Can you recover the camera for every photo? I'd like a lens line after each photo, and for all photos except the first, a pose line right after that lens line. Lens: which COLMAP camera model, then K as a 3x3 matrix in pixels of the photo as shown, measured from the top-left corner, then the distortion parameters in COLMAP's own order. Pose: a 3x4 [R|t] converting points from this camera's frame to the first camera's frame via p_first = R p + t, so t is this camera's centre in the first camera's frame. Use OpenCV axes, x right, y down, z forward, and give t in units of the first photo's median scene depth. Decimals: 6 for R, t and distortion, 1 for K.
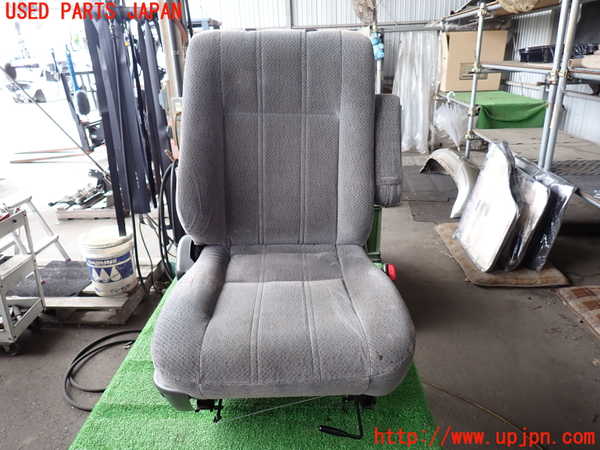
lens RADIAL K [[441.3, 0, 300.0], [0, 441.3, 225.0], [0, 0, 1]] dist [-0.000396, -0.004601]
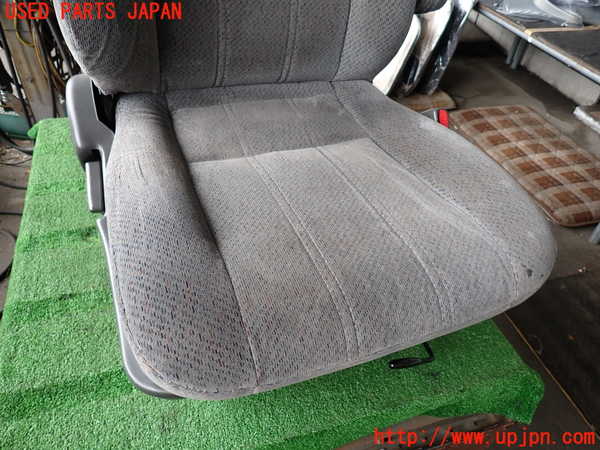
lens RADIAL K [[441.3, 0, 300.0], [0, 441.3, 225.0], [0, 0, 1]] dist [-0.000396, -0.004601]
pose [[0.937069, -0.151803, 0.314417, -0.083190], [0.025424, 0.927811, 0.372182, -0.000651], [-0.348218, -0.340767, 0.873282, 0.160270]]
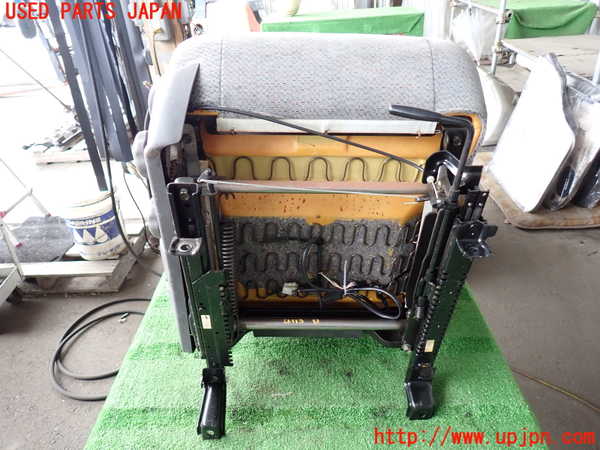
lens RADIAL K [[441.3, 0, 300.0], [0, 441.3, 225.0], [0, 0, 1]] dist [-0.000396, -0.004601]
pose [[0.999294, -0.037580, -0.000321, -0.032441], [0.037094, 0.984917, 0.169002, -0.034171], [-0.006035, -0.168895, 0.985616, 0.153120]]
